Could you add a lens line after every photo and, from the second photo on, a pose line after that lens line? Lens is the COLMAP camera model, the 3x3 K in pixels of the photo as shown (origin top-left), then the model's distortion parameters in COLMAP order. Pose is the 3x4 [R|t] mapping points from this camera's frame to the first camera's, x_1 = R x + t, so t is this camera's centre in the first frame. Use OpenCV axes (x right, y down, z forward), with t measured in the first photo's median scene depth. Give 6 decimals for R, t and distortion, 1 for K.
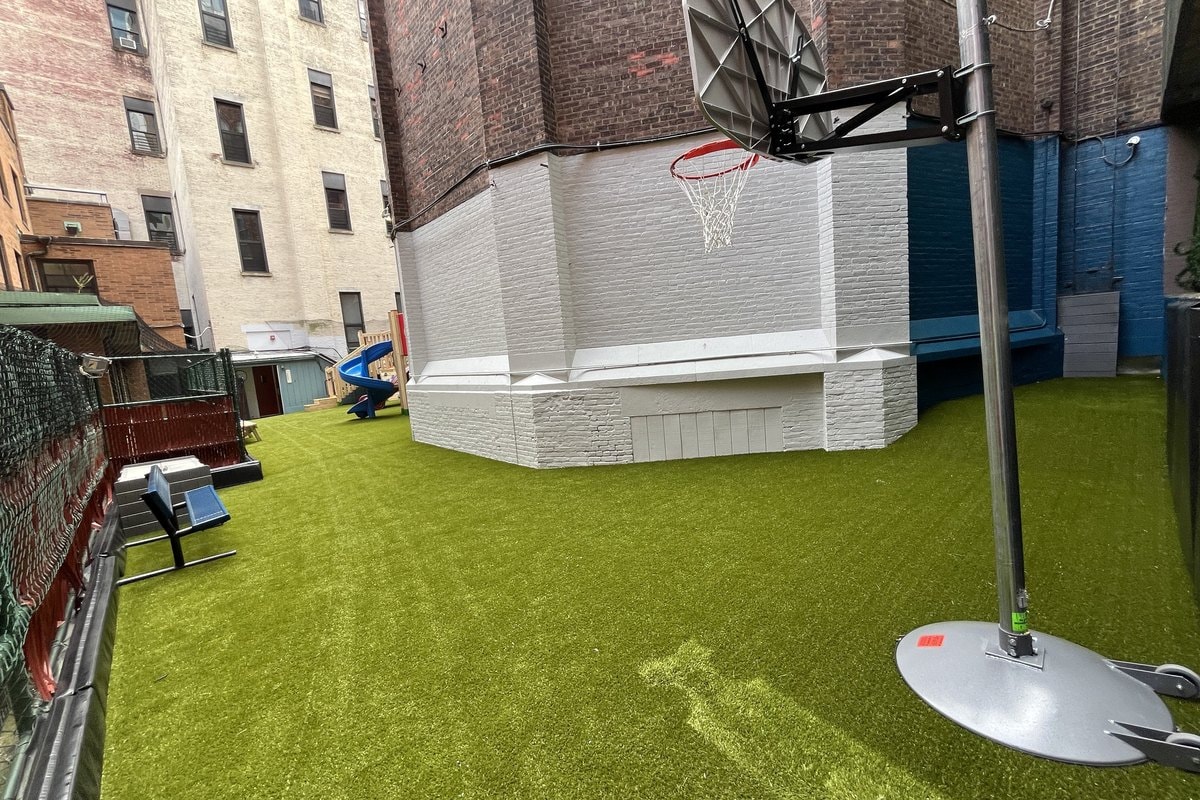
lens RADIAL K [[487.2, 0, 600.9], [0, 487.2, 401.1], [0, 0, 1]] dist [-0.004712, -0.000455]
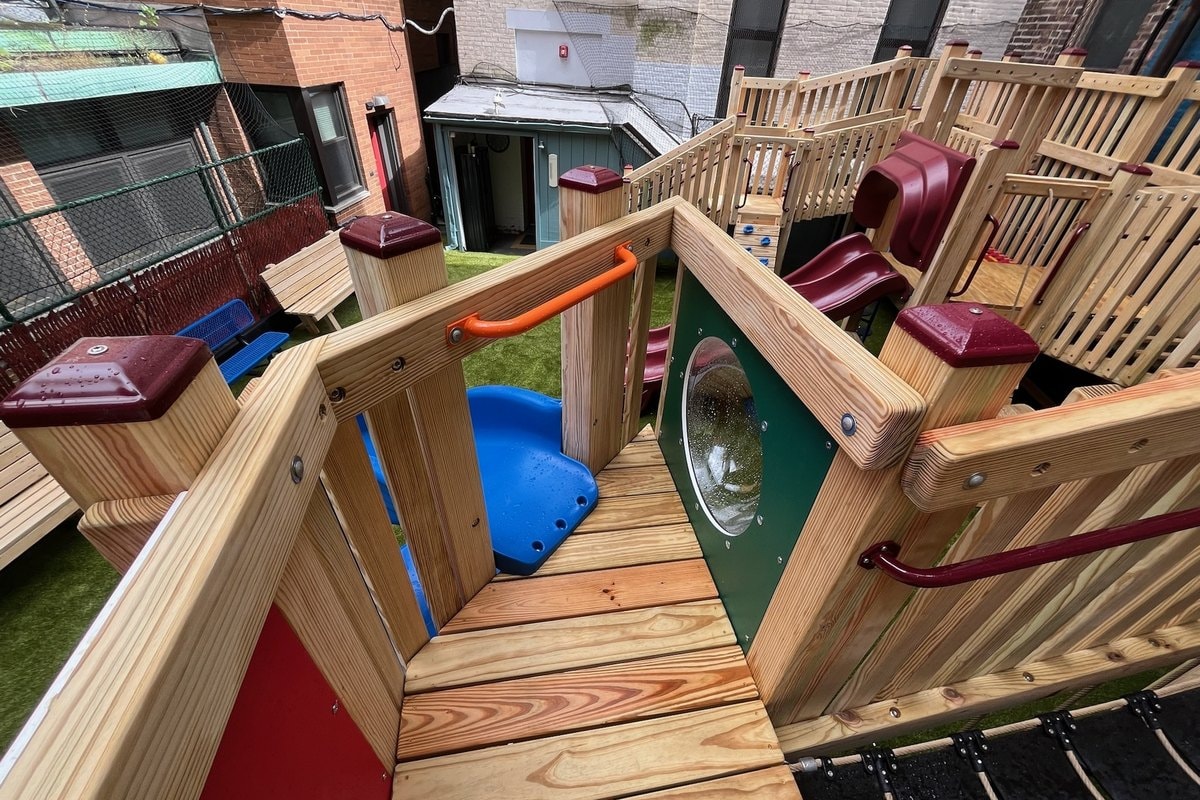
lens RADIAL K [[487.2, 0, 603.4], [0, 487.2, 401.0], [0, 0, 1]] dist [-0.004712, -0.000455]
pose [[0.643443, 0.544266, -0.538289, -0.257381], [-0.188654, 0.794250, 0.577561, -0.139666], [0.741883, -0.270078, 0.613733, 0.680227]]
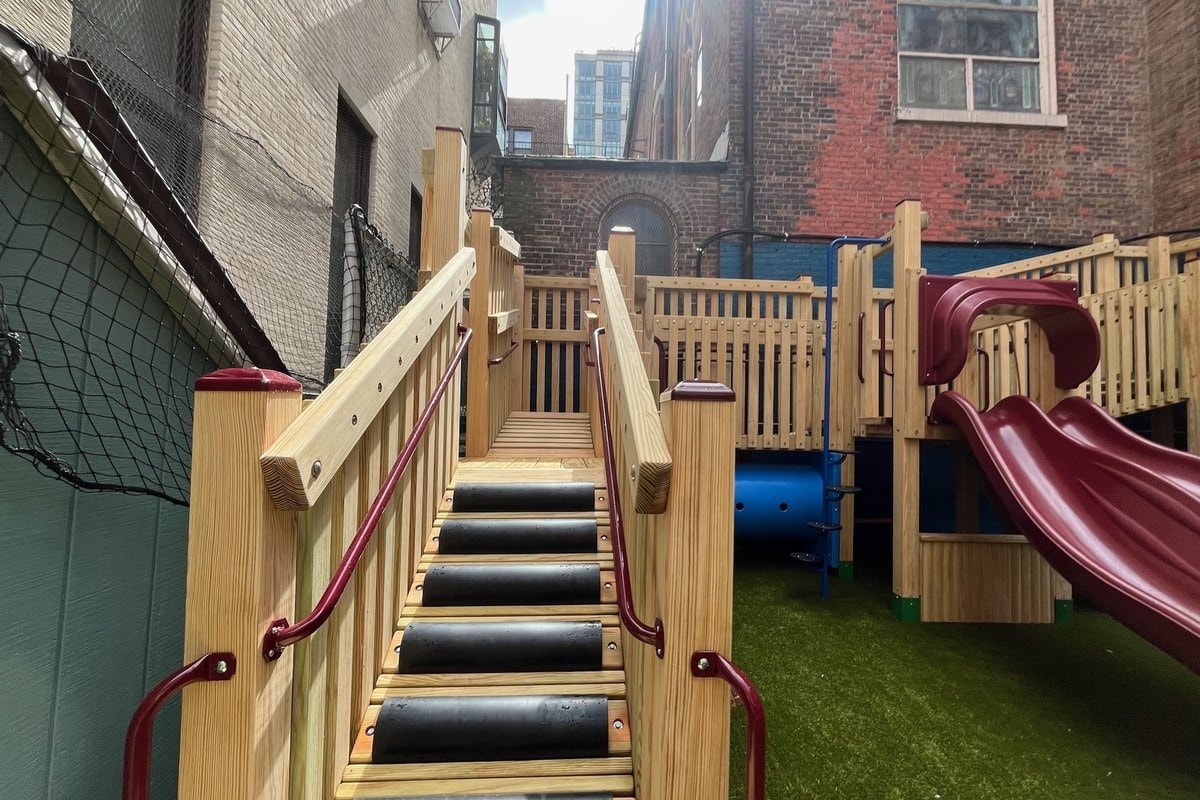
lens RADIAL K [[487.2, 0, 604.4], [0, 487.2, 403.1], [0, 0, 1]] dist [-0.004712, -0.000455]
pose [[0.655923, 0.123155, 0.744713, -0.565888], [0.019828, 0.983448, -0.180100, -0.056502], [-0.754567, 0.132898, 0.642624, 0.925652]]
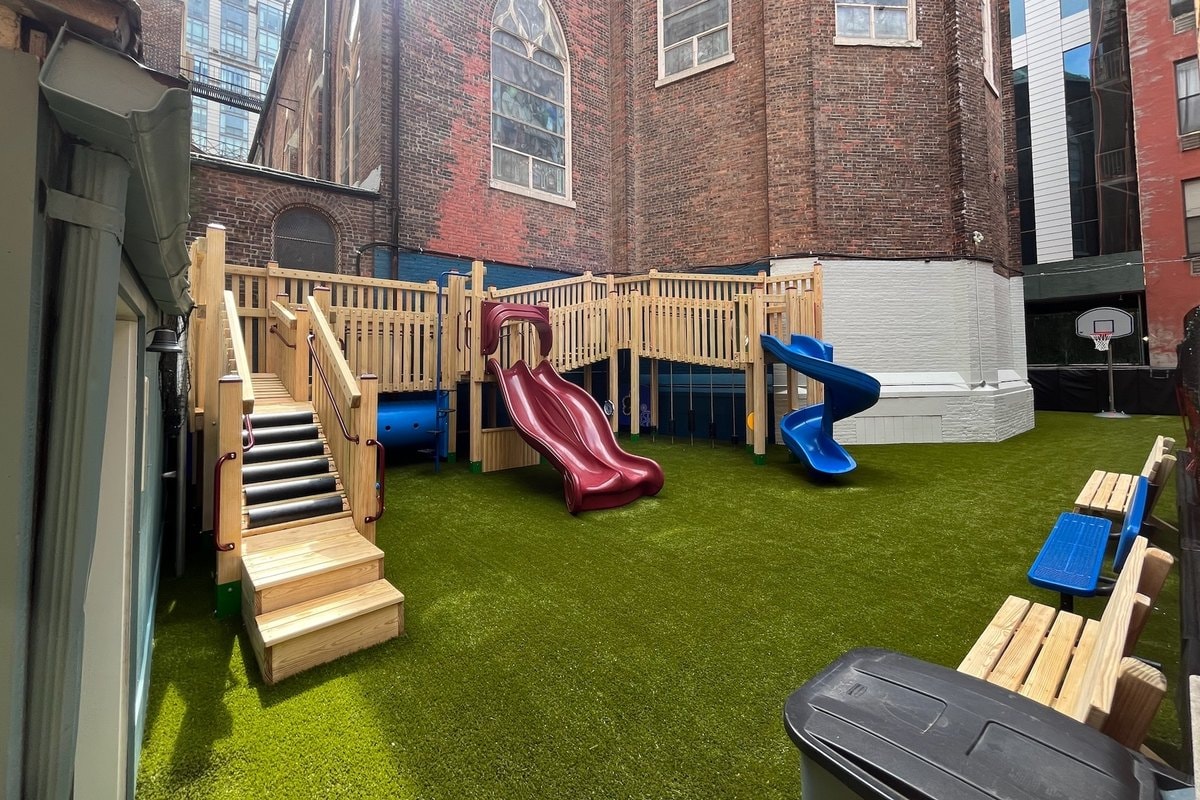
lens RADIAL K [[487.2, 0, 600.5], [0, 487.2, 349.8], [0, 0, 1]] dist [-0.004712, -0.000455]
pose [[0.055010, 0.116843, 0.991626, -0.714967], [0.126710, 0.984283, -0.123007, -0.040901], [-0.990413, 0.132415, 0.039341, 0.847337]]
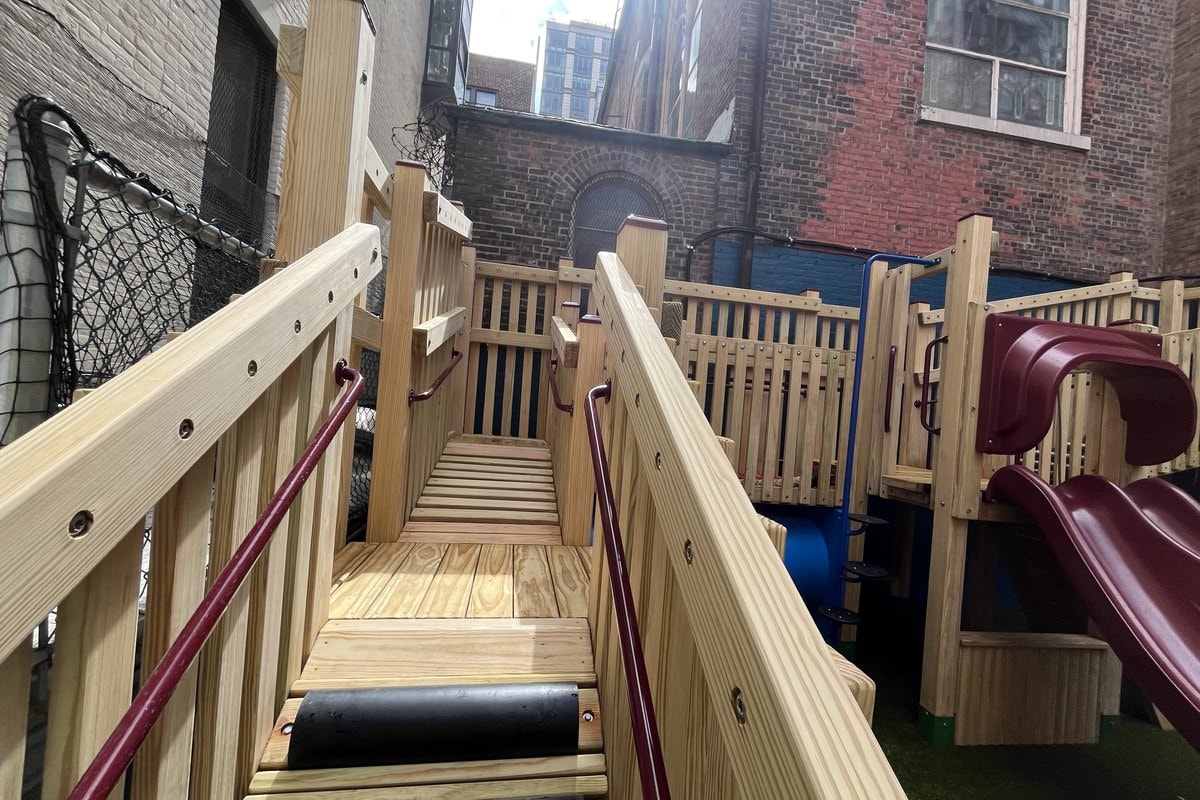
lens RADIAL K [[487.2, 0, 604.5], [0, 487.2, 403.0], [0, 0, 1]] dist [-0.004712, -0.000455]
pose [[0.566502, 0.137399, 0.812525, -0.534005], [-0.025131, 0.988424, -0.149622, -0.084448], [-0.823677, 0.064342, 0.563397, 0.962480]]
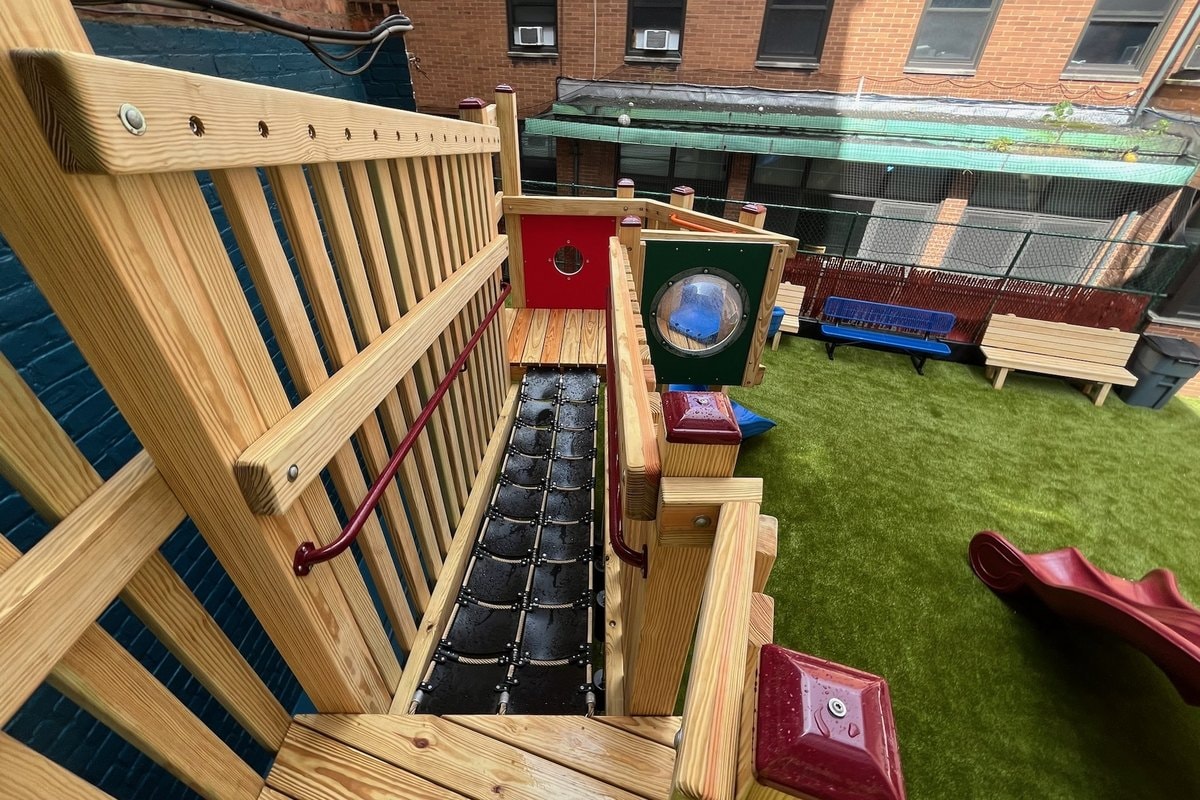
lens RADIAL K [[487.2, 0, 599.3], [0, 487.2, 399.6], [0, 0, 1]] dist [-0.004712, -0.000455]
pose [[-0.871012, 0.335513, -0.358844, -0.178988], [-0.008829, 0.719645, 0.694286, -0.196669], [0.491183, 0.607900, -0.623857, 0.845836]]
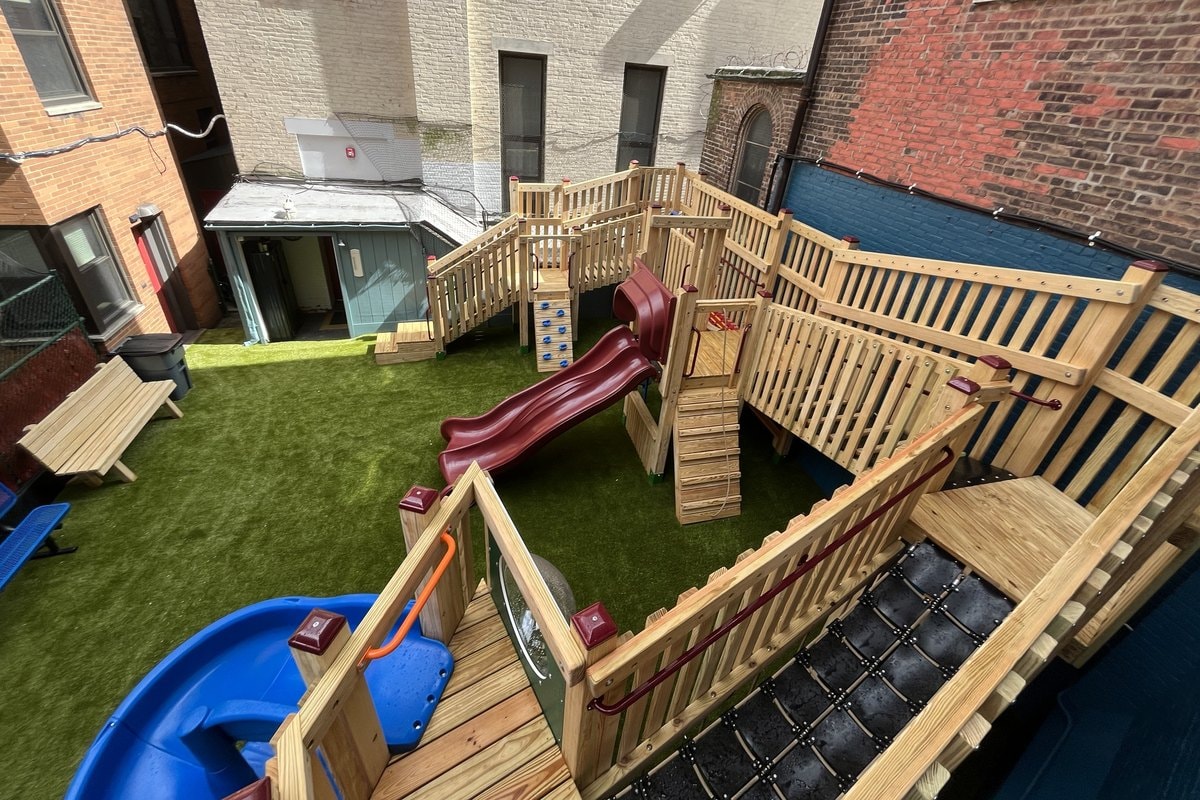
lens RADIAL K [[487.2, 0, 603.4], [0, 487.2, 349.3], [0, 0, 1]] dist [-0.004712, -0.000455]
pose [[0.870468, 0.363590, -0.331794, -0.249600], [-0.207660, 0.882410, 0.422172, -0.209196], [0.446276, -0.298587, 0.843613, 0.663621]]
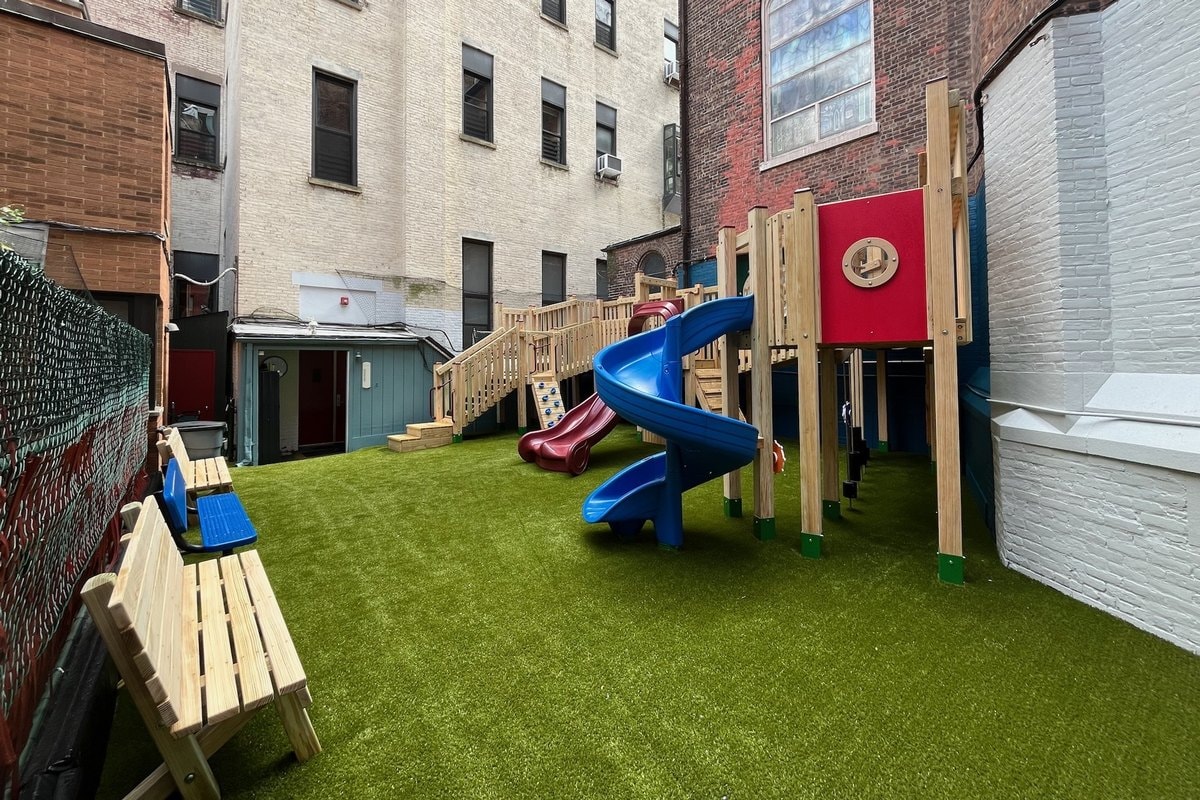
lens RADIAL K [[487.2, 0, 600.5], [0, 487.2, 347.3], [0, 0, 1]] dist [-0.004712, -0.000455]
pose [[0.995685, 0.070365, -0.060495, -0.354249], [-0.078531, 0.986254, -0.145385, -0.023938], [0.049433, 0.149509, 0.987524, 0.485865]]
